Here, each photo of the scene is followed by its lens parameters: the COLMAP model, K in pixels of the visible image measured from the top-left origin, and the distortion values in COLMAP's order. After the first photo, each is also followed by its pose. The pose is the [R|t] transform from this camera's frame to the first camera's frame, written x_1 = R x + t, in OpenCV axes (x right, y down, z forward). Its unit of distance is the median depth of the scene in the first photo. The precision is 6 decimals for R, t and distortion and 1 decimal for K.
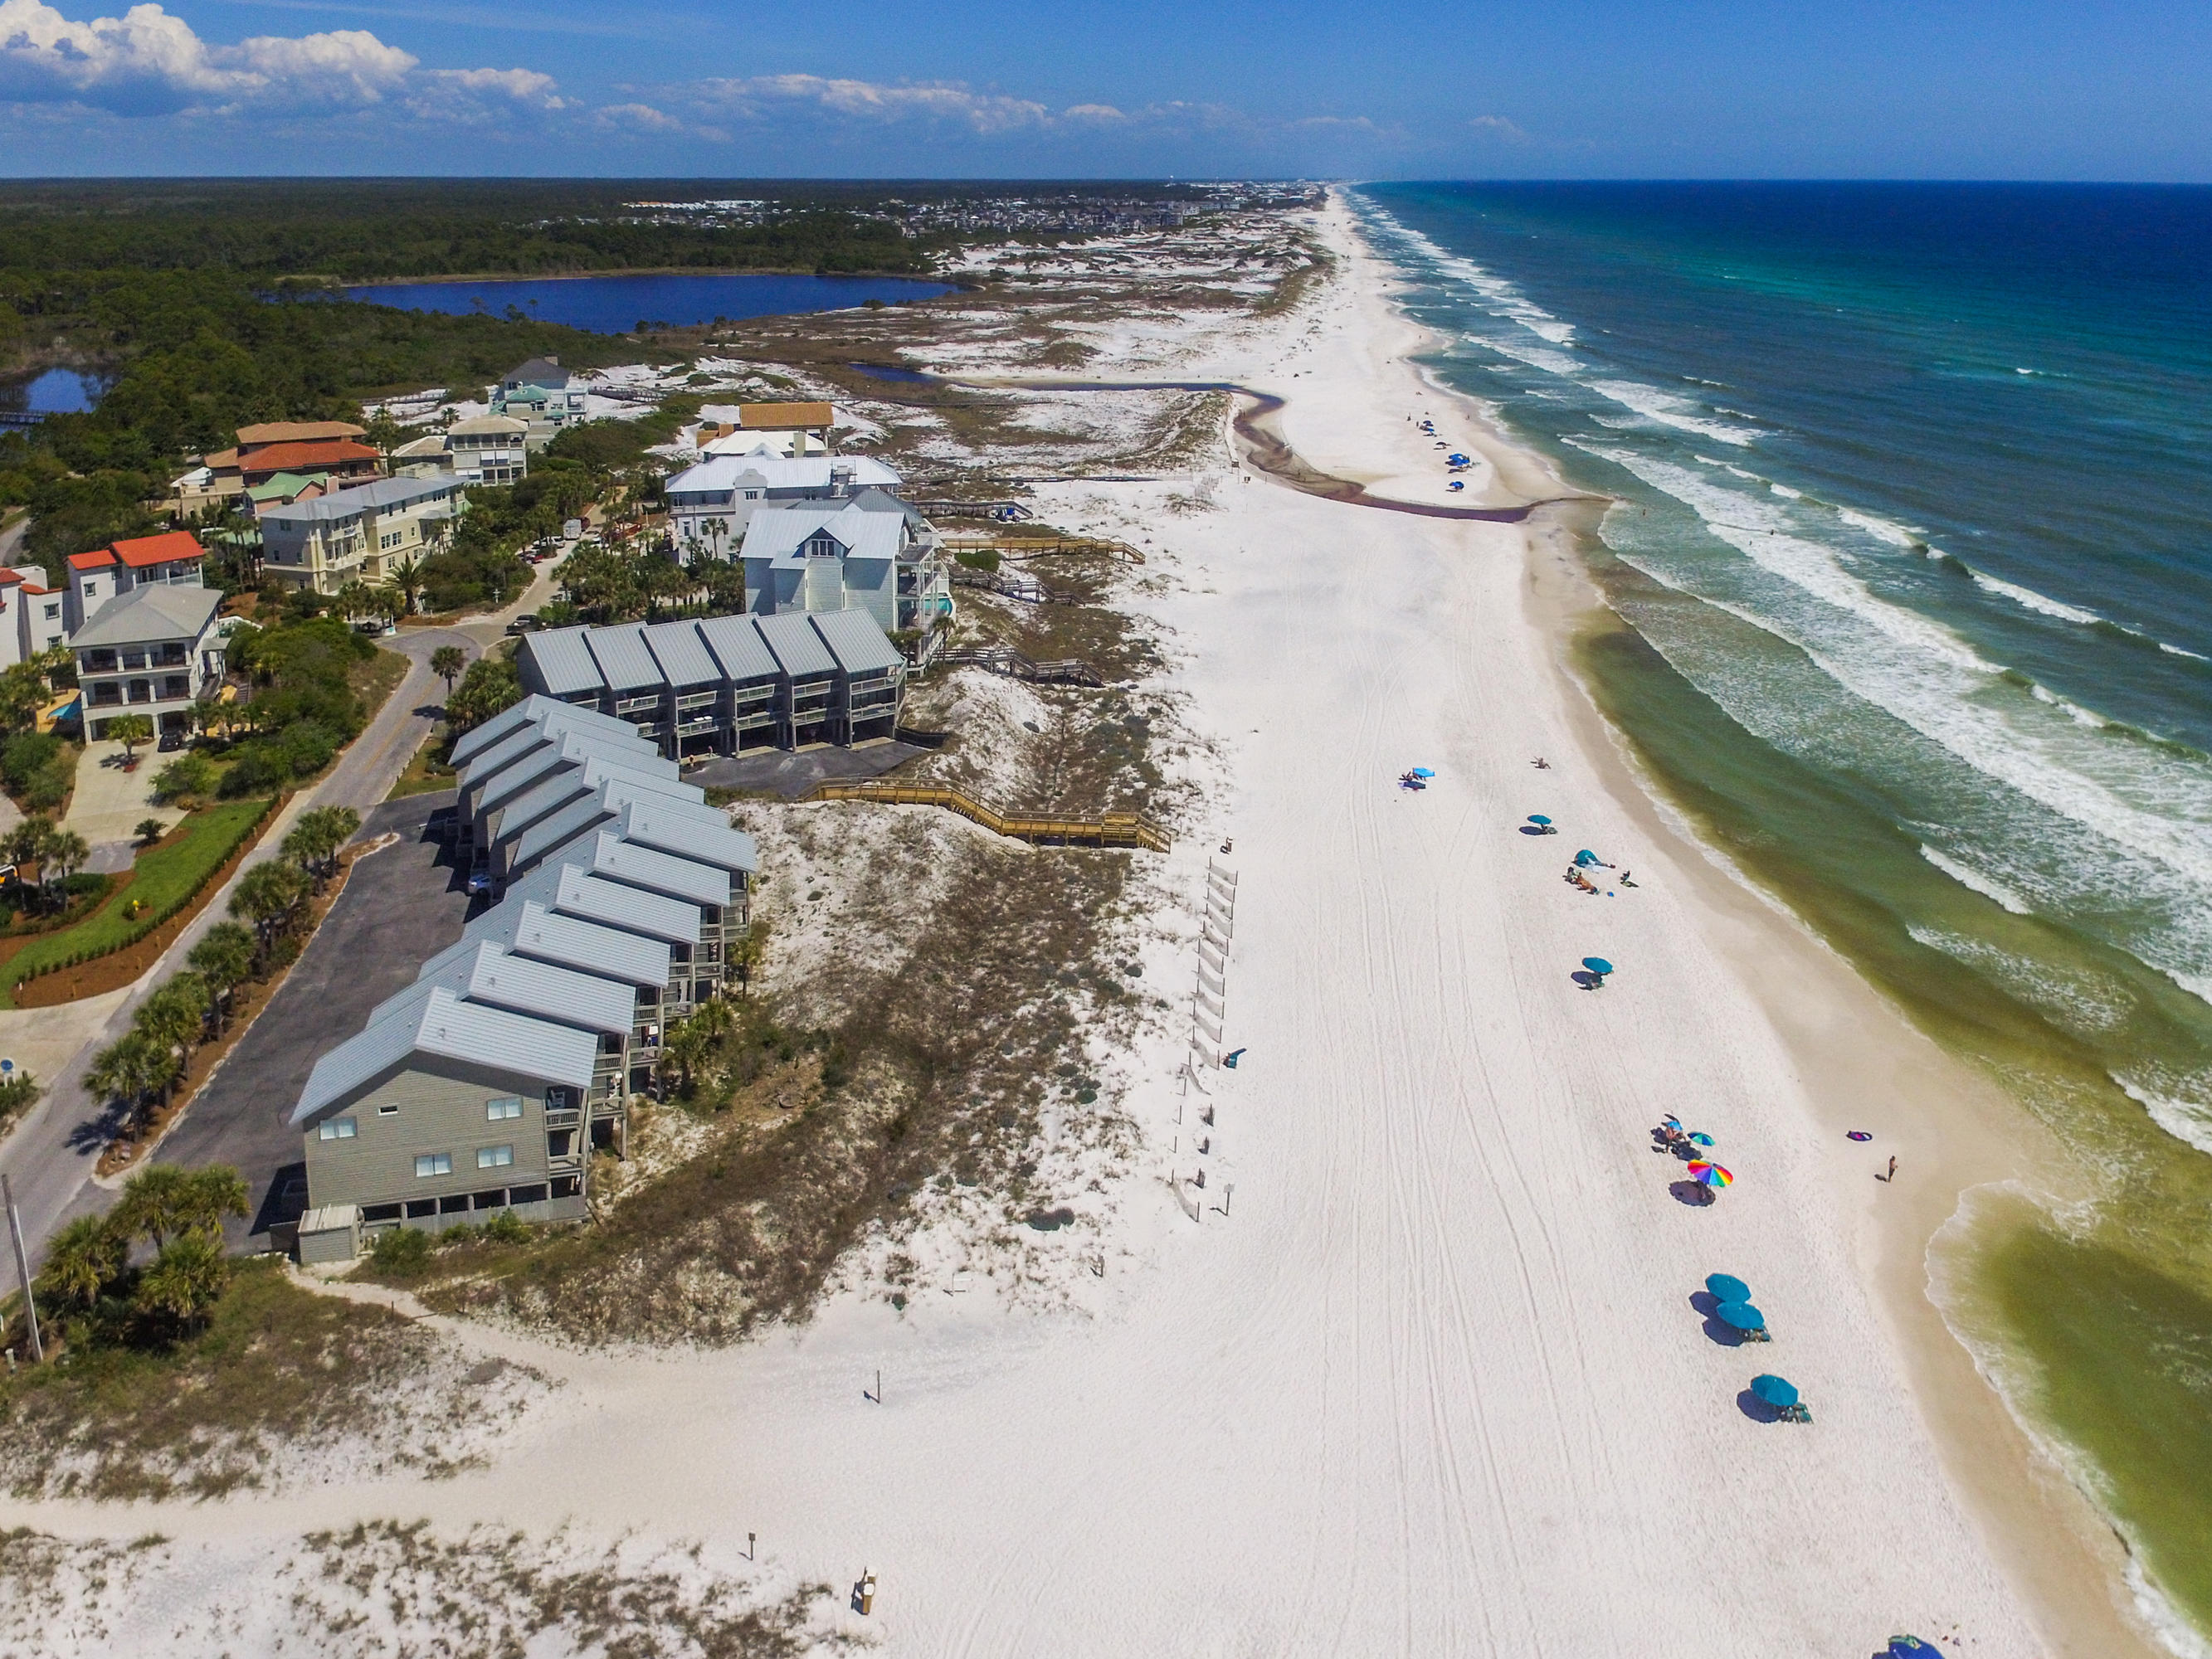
lens RADIAL K [[1844.6, 0, 1106.0], [0, 1844.6, 837.6], [0, 0, 1]] dist [0.044239, -0.023359]
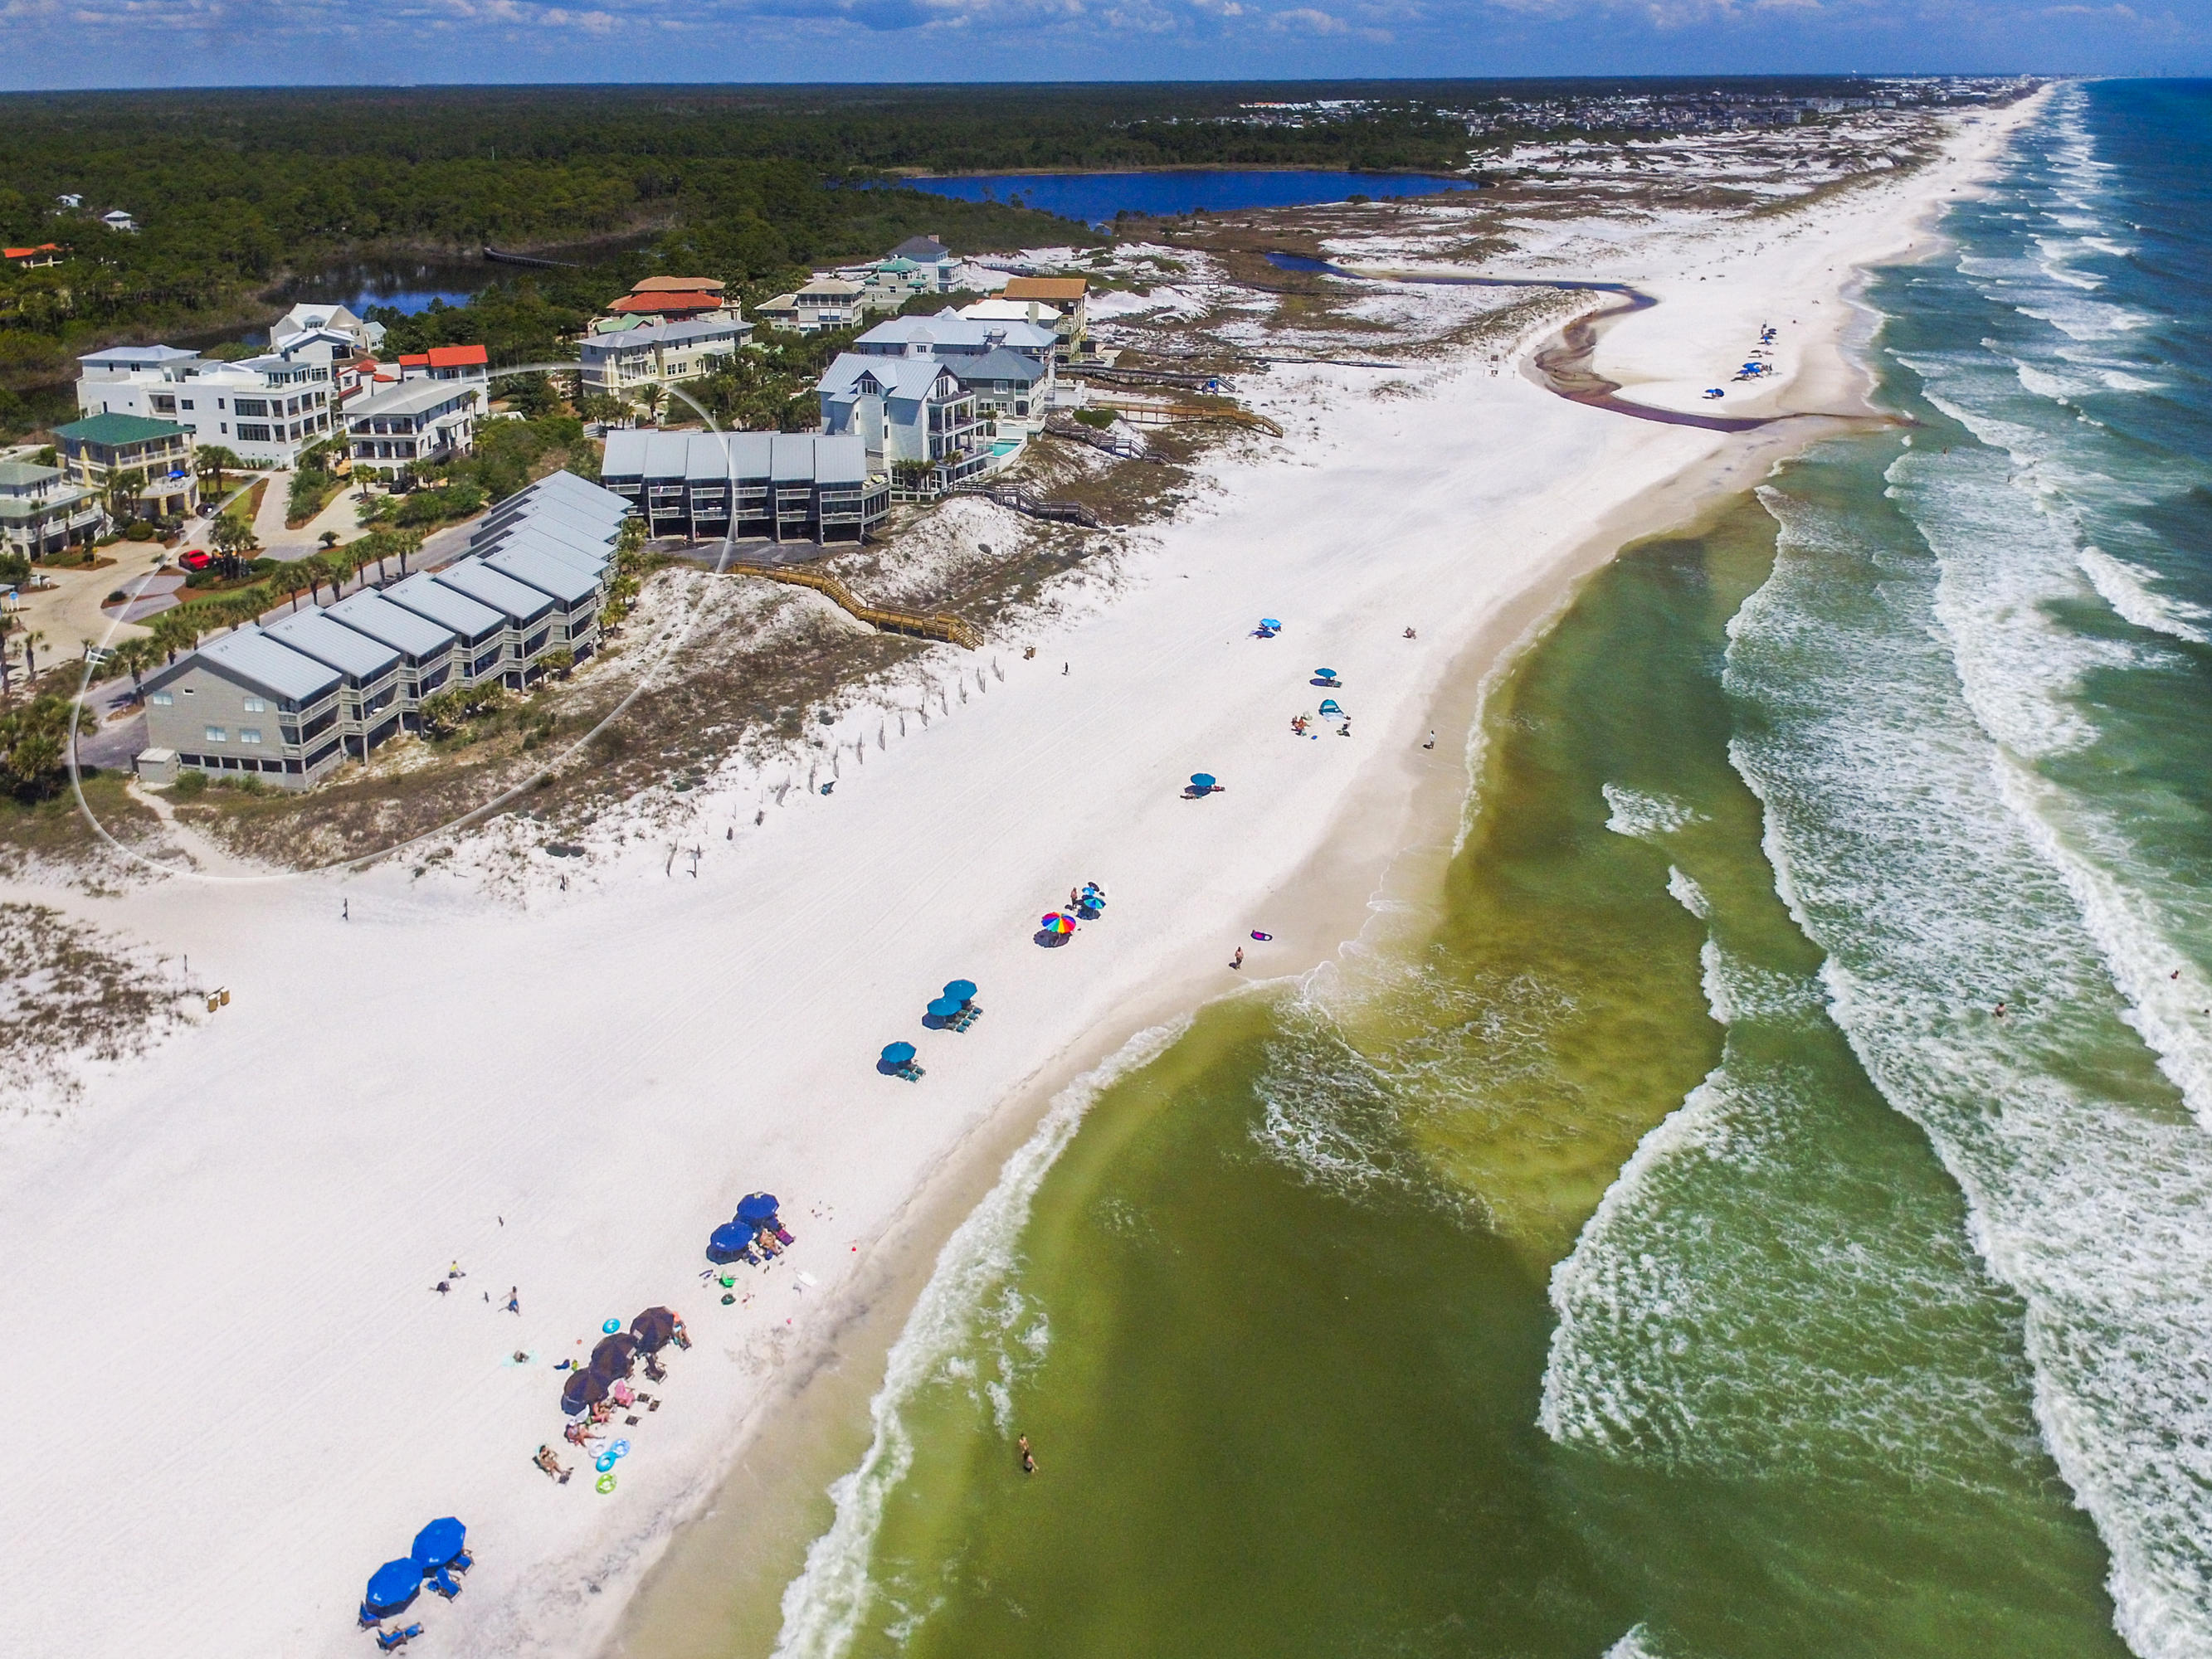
lens RADIAL K [[1844.6, 0, 1105.4], [0, 1844.6, 823.5], [0, 0, 1]] dist [0.044239, -0.023359]
pose [[0.890532, 0.164075, -0.424302, 0.545396], [-0.146863, 0.986444, 0.073213, 0.016082], [0.430563, -0.002885, 0.902556, -0.042536]]
